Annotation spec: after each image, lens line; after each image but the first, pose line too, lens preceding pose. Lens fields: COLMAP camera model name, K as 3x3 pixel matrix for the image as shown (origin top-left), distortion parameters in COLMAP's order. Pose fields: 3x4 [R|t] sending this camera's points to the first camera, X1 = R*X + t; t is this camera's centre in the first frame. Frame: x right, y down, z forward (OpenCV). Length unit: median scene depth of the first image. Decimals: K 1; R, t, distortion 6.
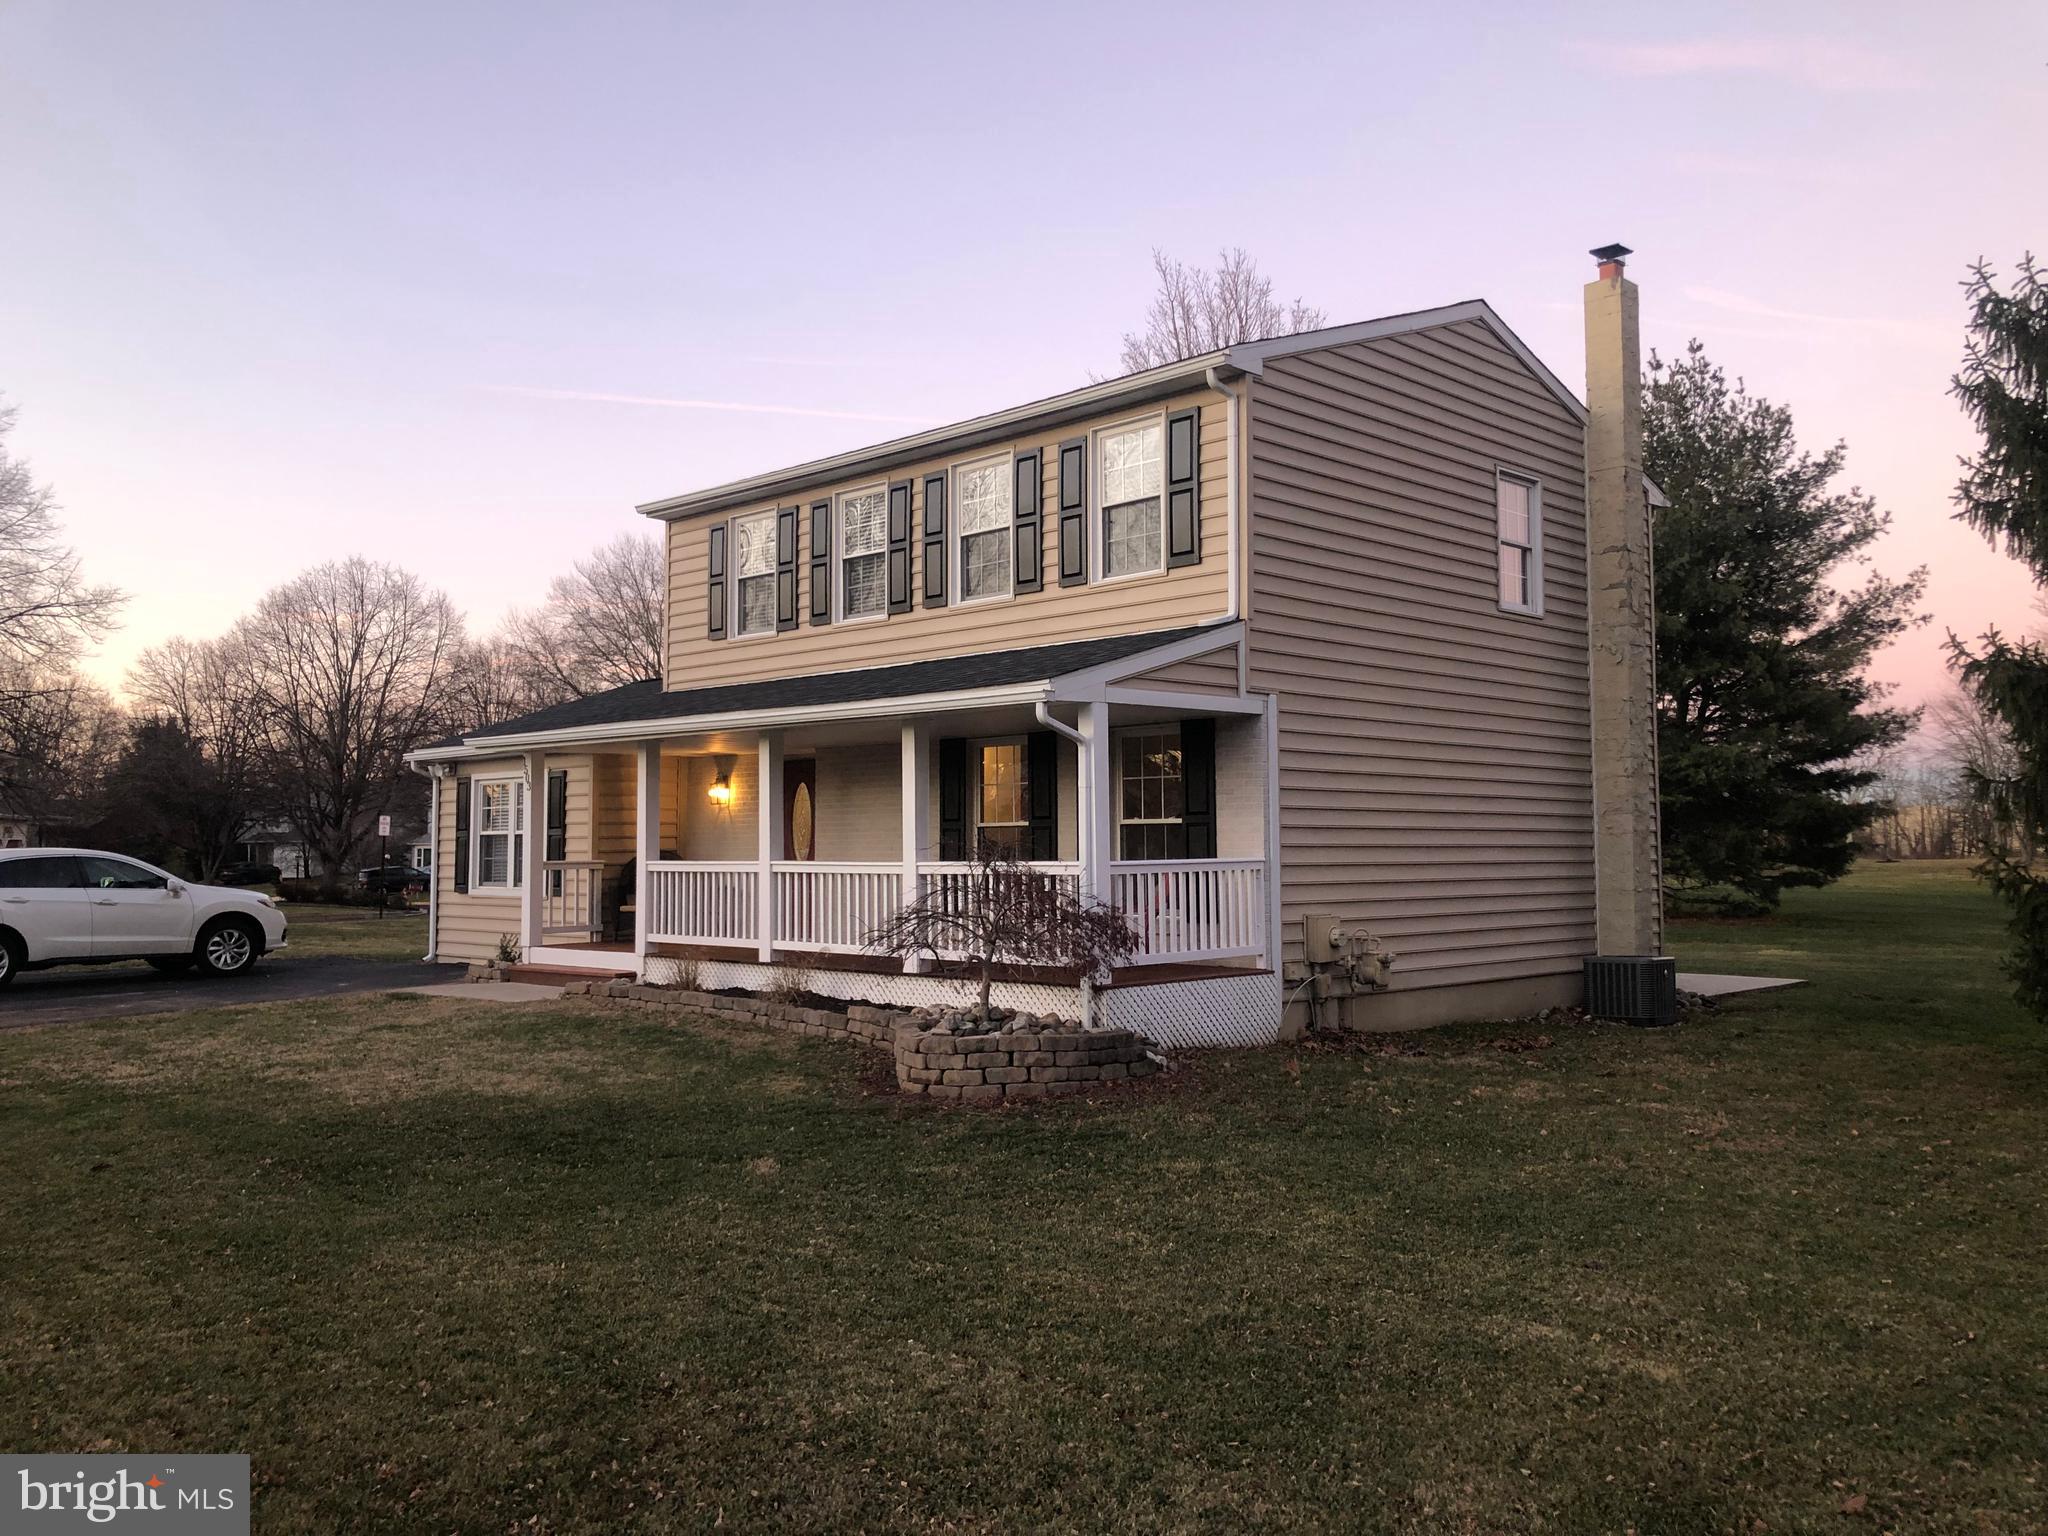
lens RADIAL K [[1690.3, 0, 1049.4], [0, 1690.3, 760.5], [0, 0, 1]] dist [0.056281, -0.055874]
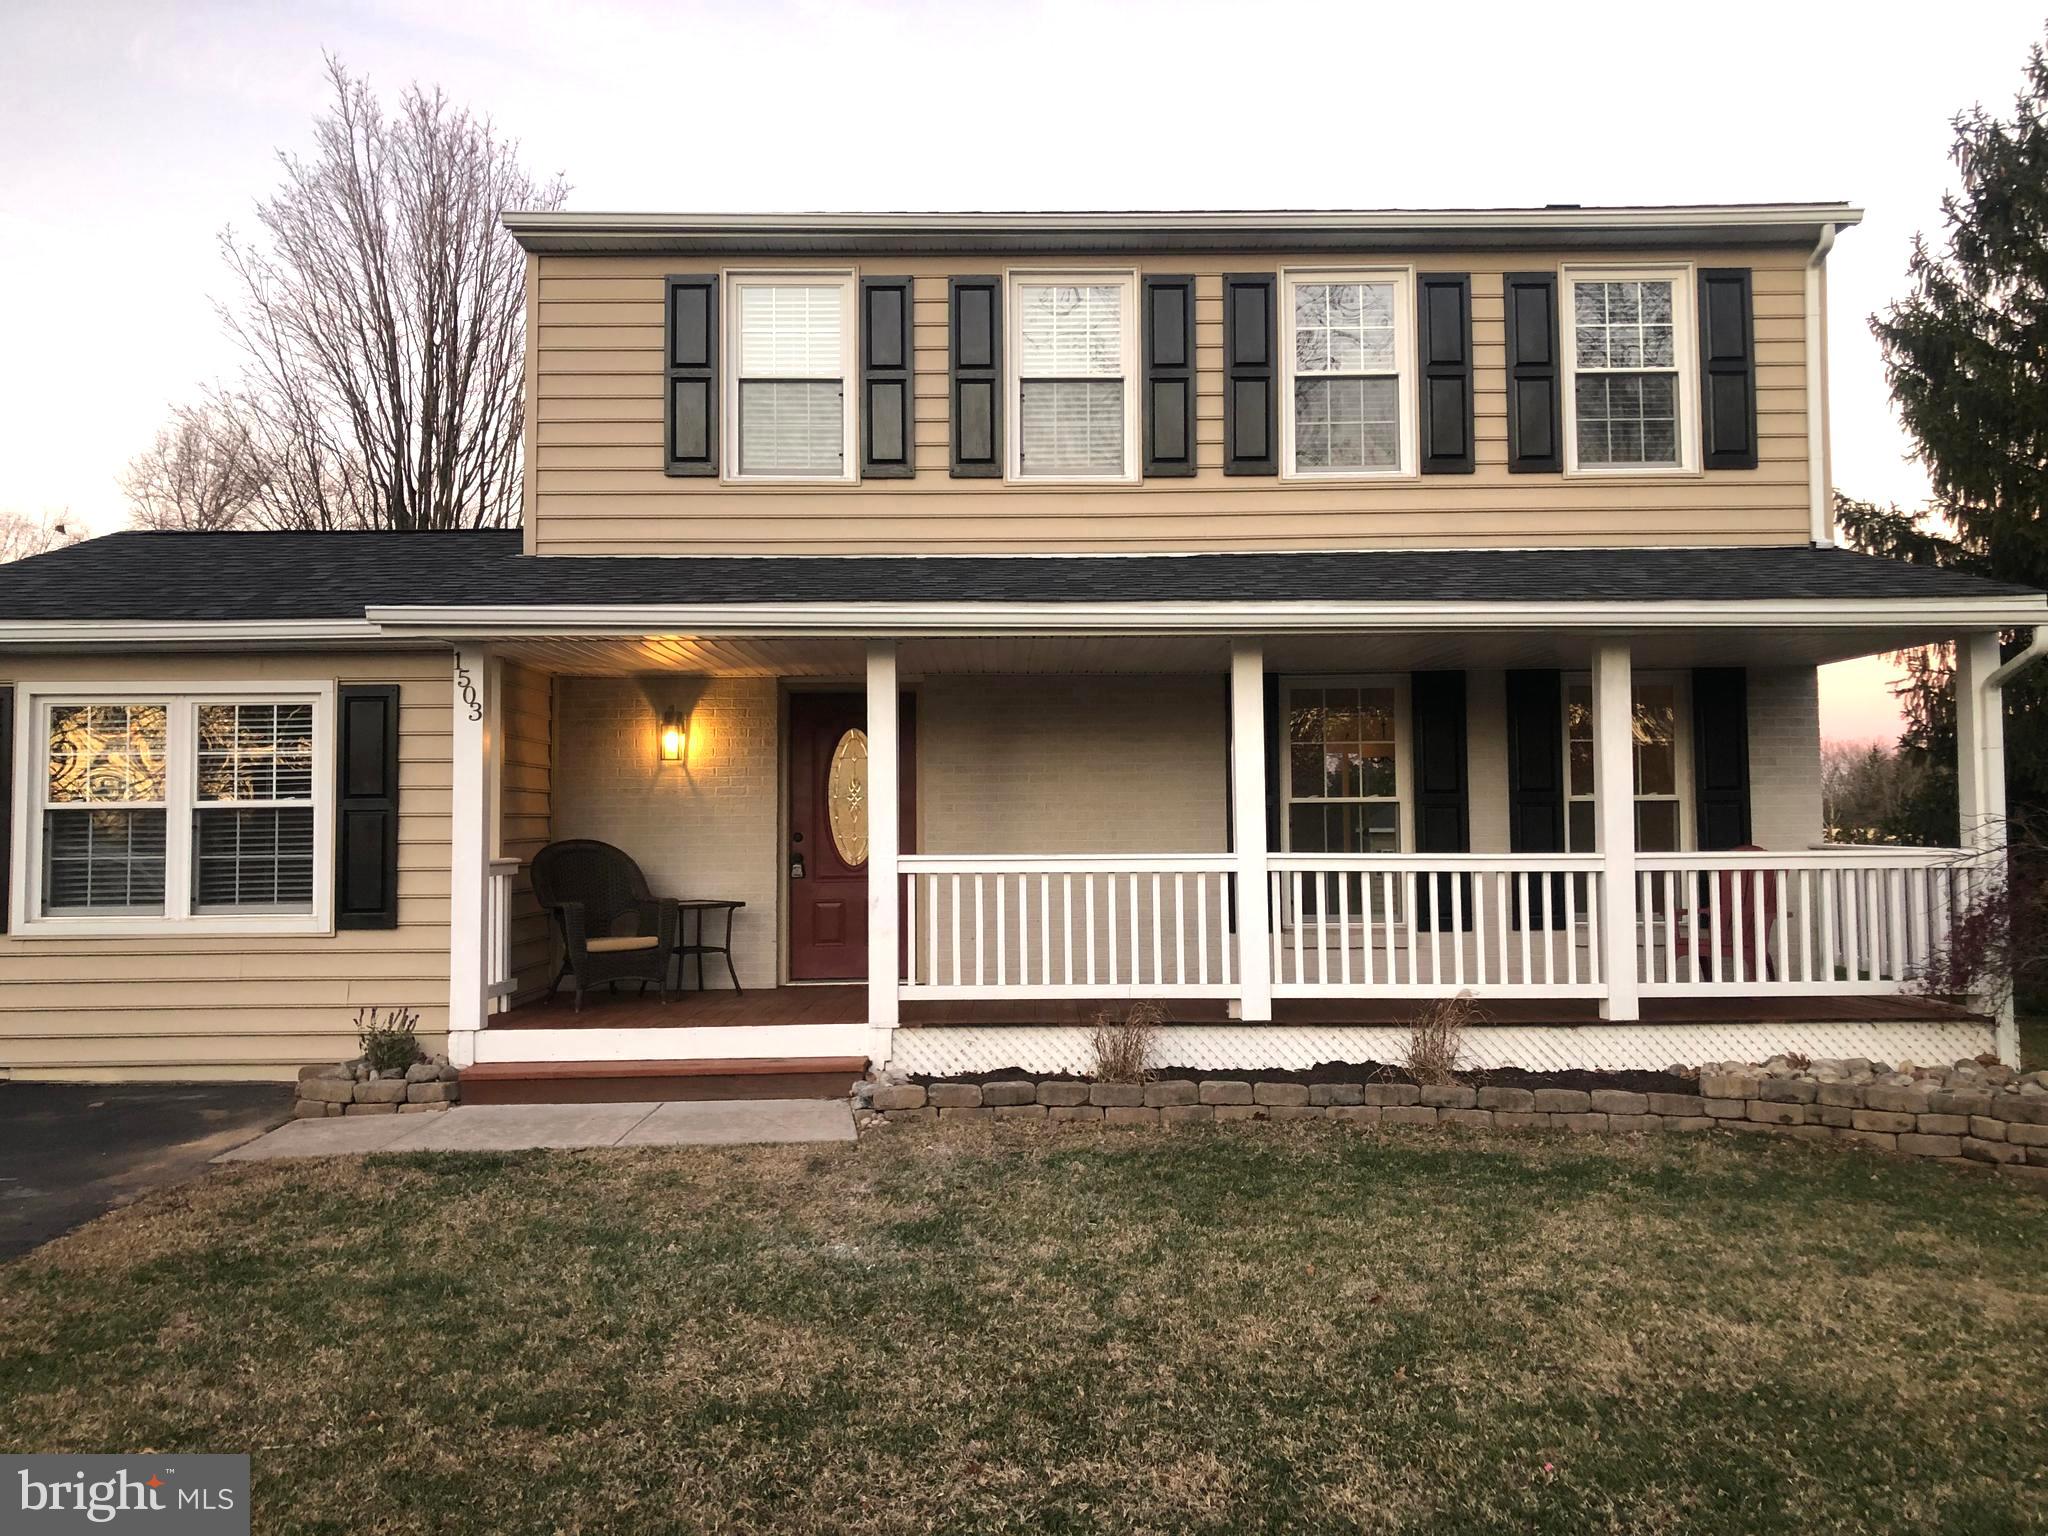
lens RADIAL K [[1690.3, 0, 1049.4], [0, 1690.3, 760.5], [0, 0, 1]] dist [0.056281, -0.055874]
pose [[0.716992, 0.034757, 0.696214, -0.551806], [-0.034781, 0.999296, -0.014069, 0.032643], [-0.696213, -0.014128, 0.717696, 0.535449]]
